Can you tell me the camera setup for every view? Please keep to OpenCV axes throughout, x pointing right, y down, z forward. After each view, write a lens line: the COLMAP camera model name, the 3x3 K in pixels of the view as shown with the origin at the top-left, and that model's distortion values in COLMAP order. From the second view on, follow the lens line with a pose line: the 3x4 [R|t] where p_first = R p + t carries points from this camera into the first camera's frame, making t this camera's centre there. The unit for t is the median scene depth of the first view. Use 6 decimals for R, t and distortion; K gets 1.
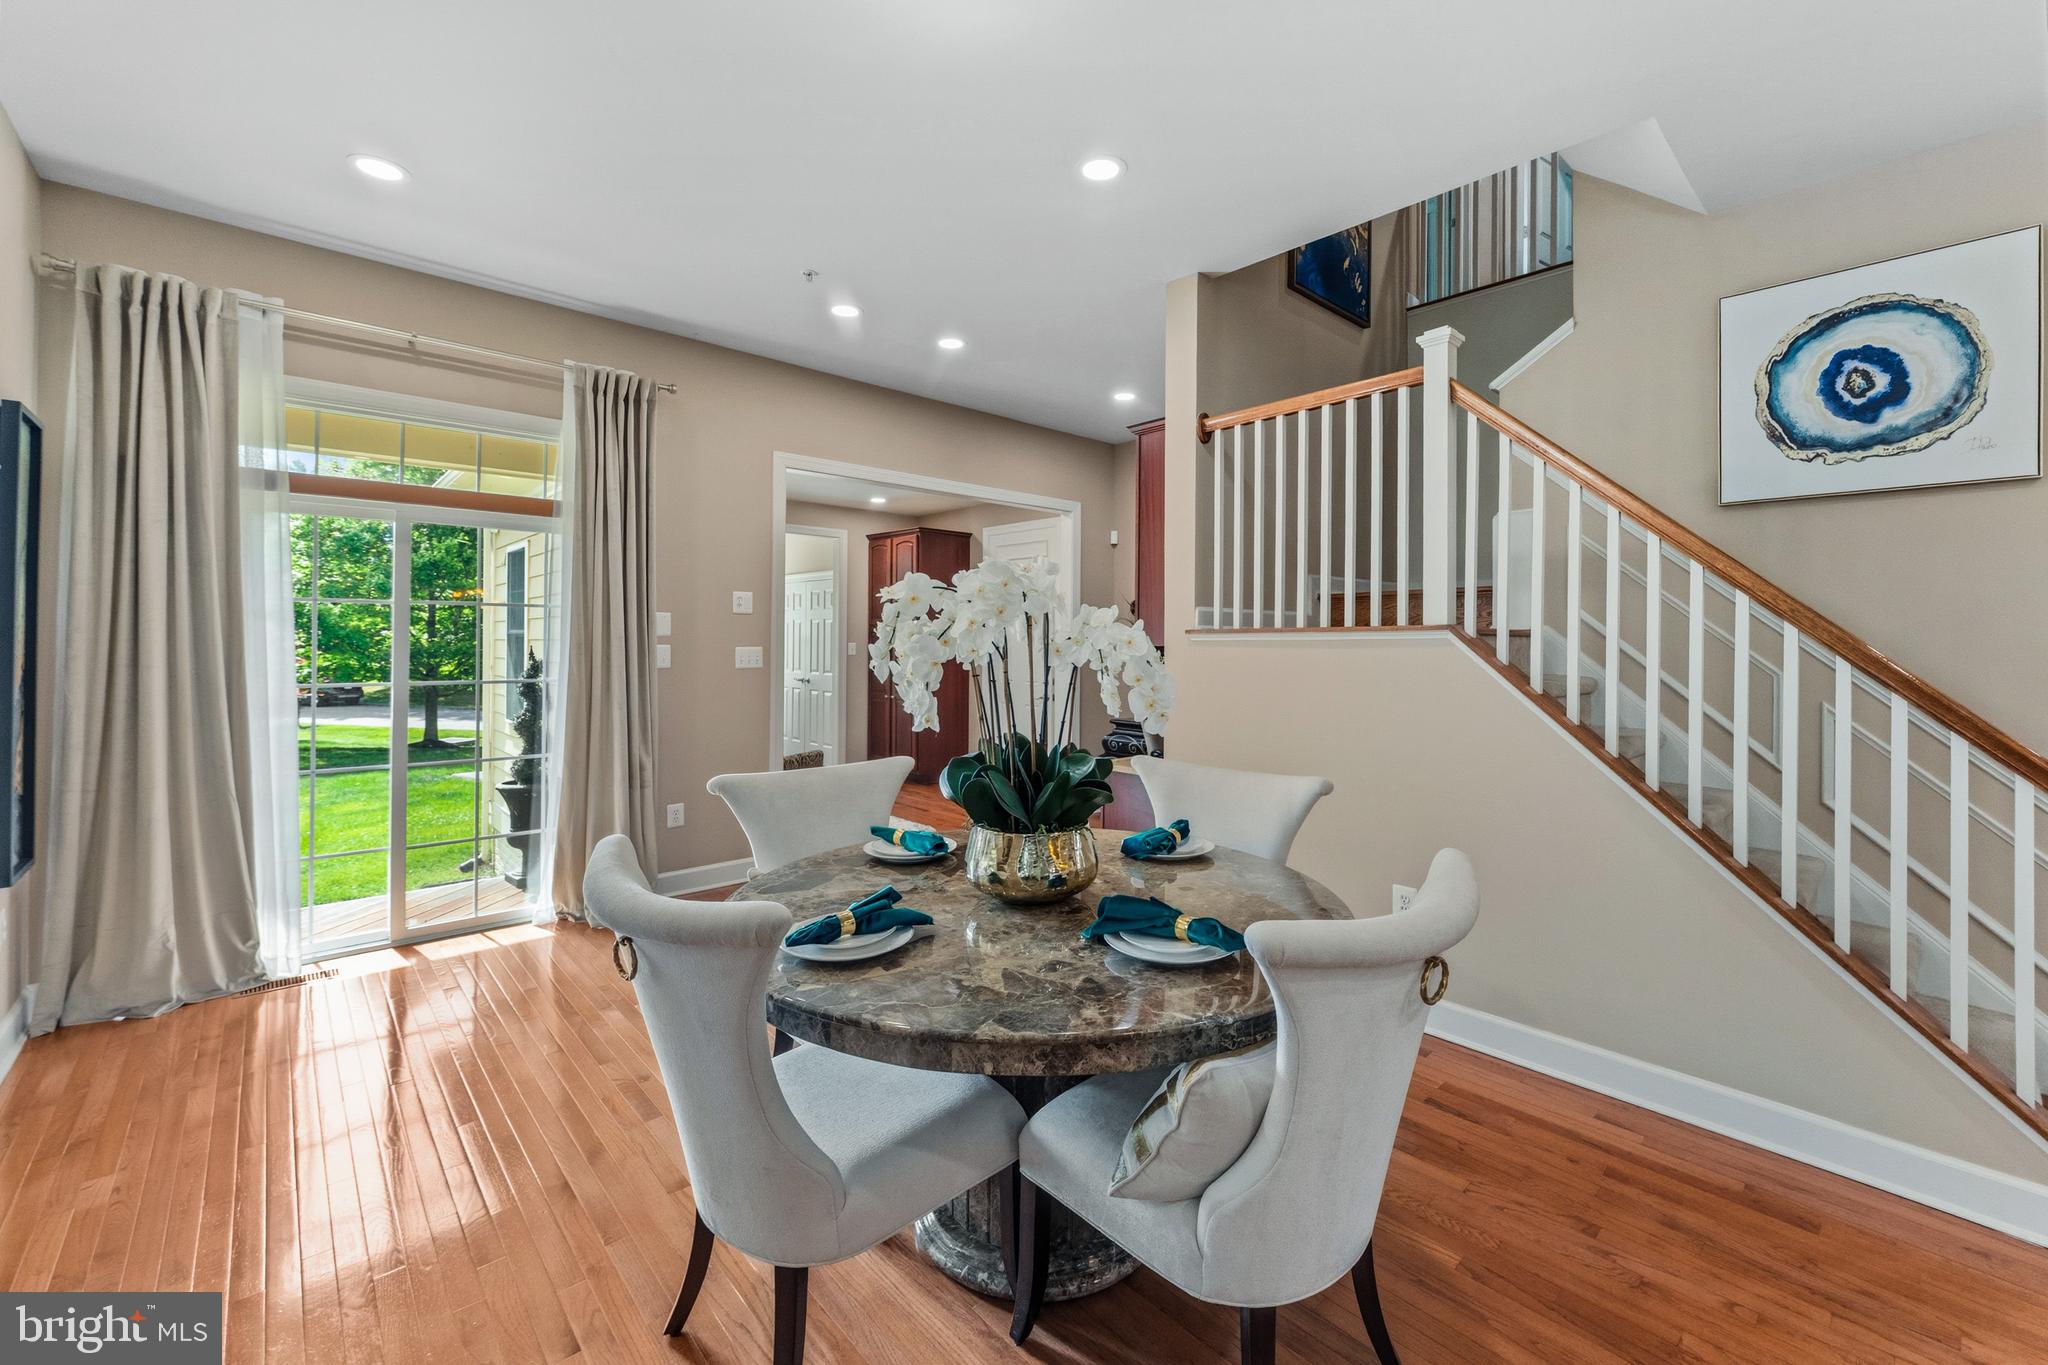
lens RADIAL K [[848.6, 0, 1057.2], [0, 848.6, 638.3], [0, 0, 1]] dist [0.001067, 0.000183]
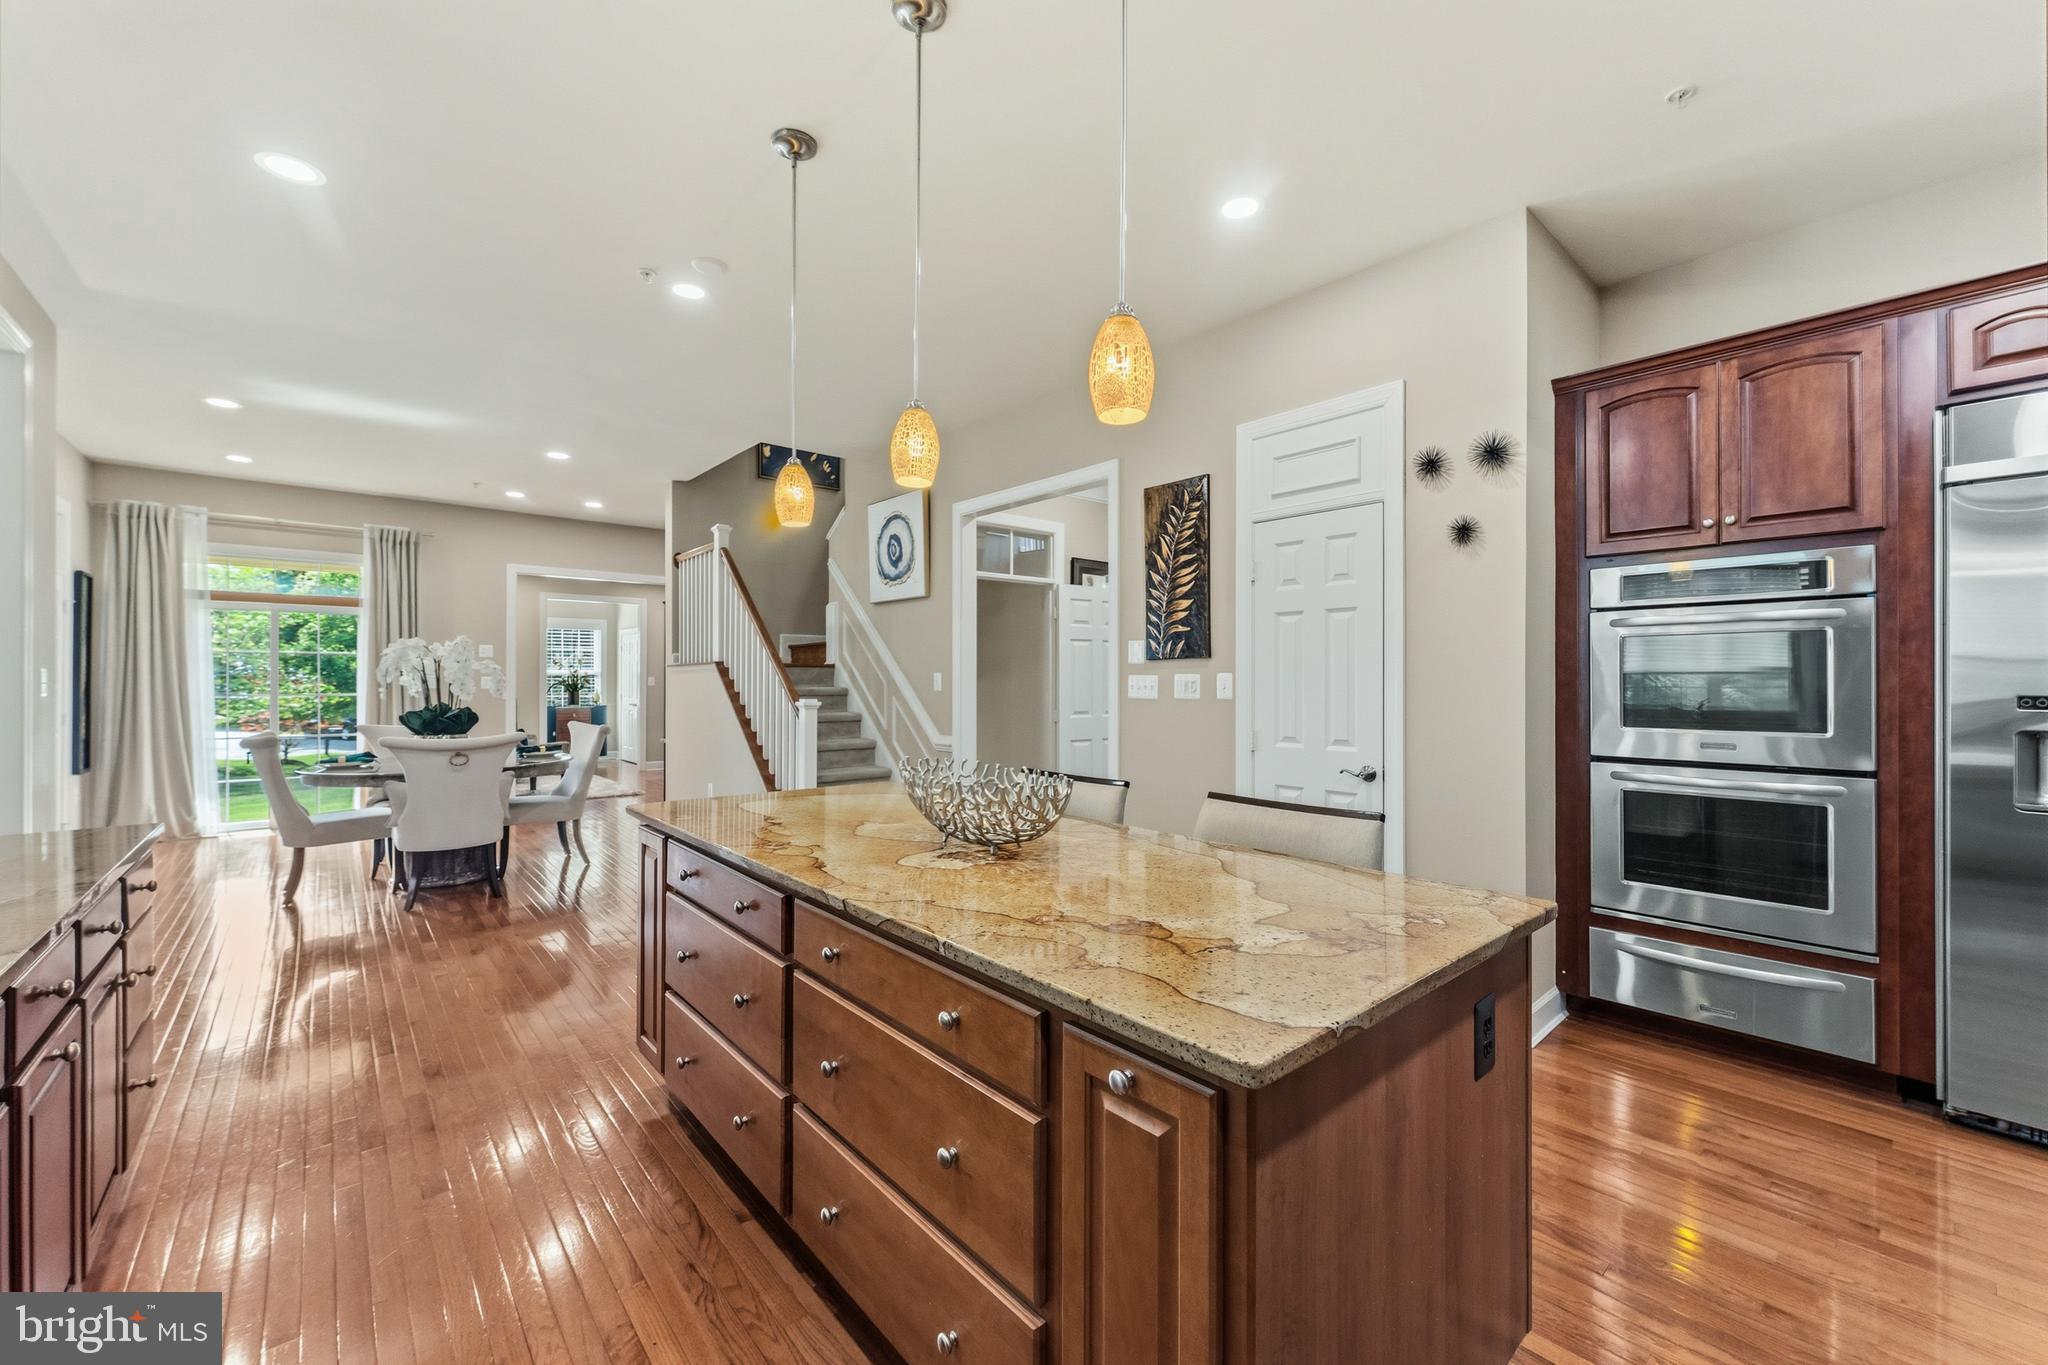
lens RADIAL K [[820.1, 0, 1034.7], [0, 820.1, 684.3], [0, 0, 1]] dist [0.000222, -0.000229]
pose [[0.999519, -0.003886, -0.030757, 1.267425], [0.003967, 0.999989, 0.002585, 0.037196], [0.030747, -0.002706, 0.999524, -1.016745]]
